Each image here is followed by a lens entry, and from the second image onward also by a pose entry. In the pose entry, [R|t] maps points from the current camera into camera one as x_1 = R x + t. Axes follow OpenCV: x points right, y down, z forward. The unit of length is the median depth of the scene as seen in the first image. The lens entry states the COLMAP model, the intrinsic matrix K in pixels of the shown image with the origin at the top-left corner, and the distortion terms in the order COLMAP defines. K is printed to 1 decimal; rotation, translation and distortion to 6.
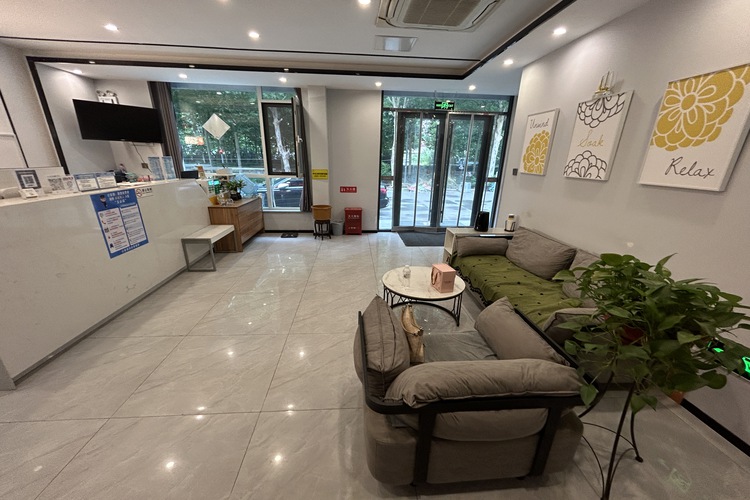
lens RADIAL K [[293.4, 0, 374.9], [0, 293.4, 267.8], [0, 0, 1]] dist [-0.000679, -0.000122]
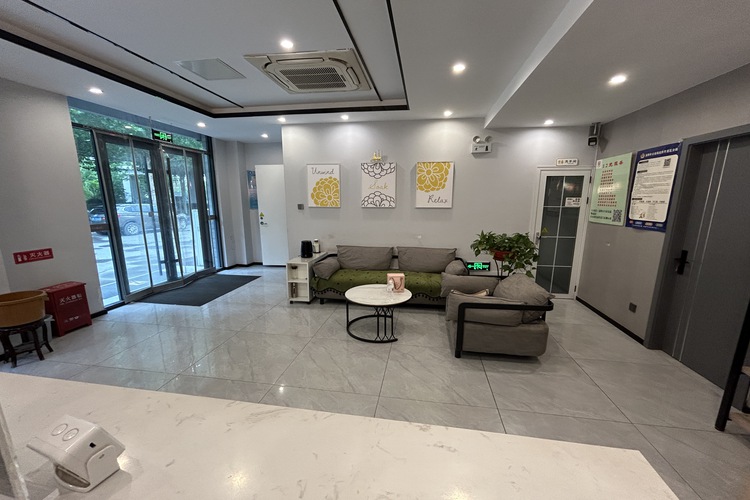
lens RADIAL K [[303.5, 0, 373.5], [0, 303.5, 261.5], [0, 0, 1]] dist [-0.001046, -0.000090]
pose [[0.240474, -0.218302, 0.945789, -0.800211], [0.345083, 0.929953, 0.126907, -0.196837], [-0.907243, 0.295858, 0.298962, 0.480241]]
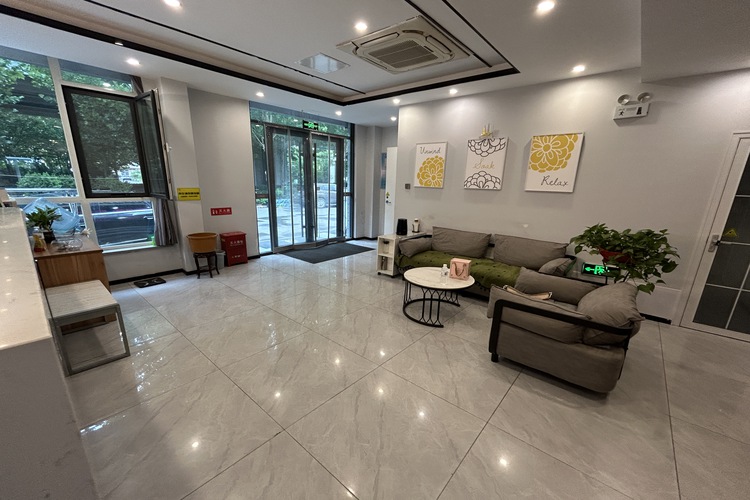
lens RADIAL K [[300.7, 0, 371.8], [0, 300.7, 263.8], [0, 0, 1]] dist [-0.001156, 0.000095]
pose [[0.711598, -0.189491, 0.676551, -0.662286], [0.237795, 0.971069, 0.021868, -0.077127], [-0.661121, 0.145319, 0.736071, 0.226832]]
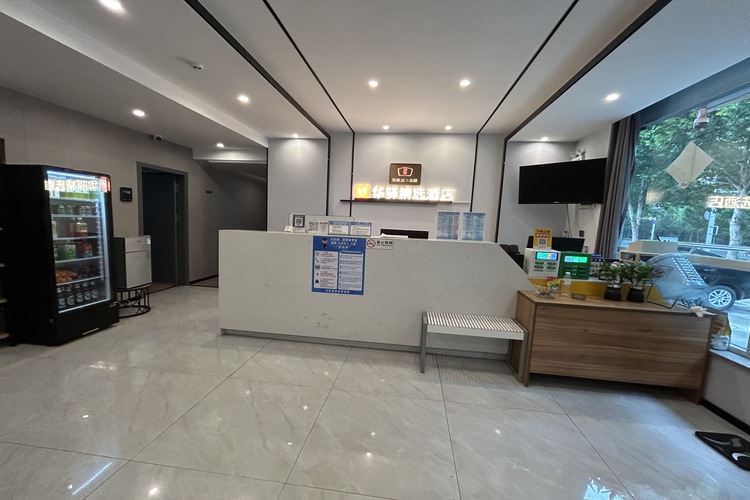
lens RADIAL K [[306.7, 0, 375.0], [0, 306.7, 250.0], [0, 0, 1]] dist [0.000463, 0.000141]
pose [[-0.195919, 0.066773, -0.978344, 0.142852], [-0.388187, 0.910899, 0.139907, -0.338033], [0.900515, 0.407191, -0.152542, 1.041424]]
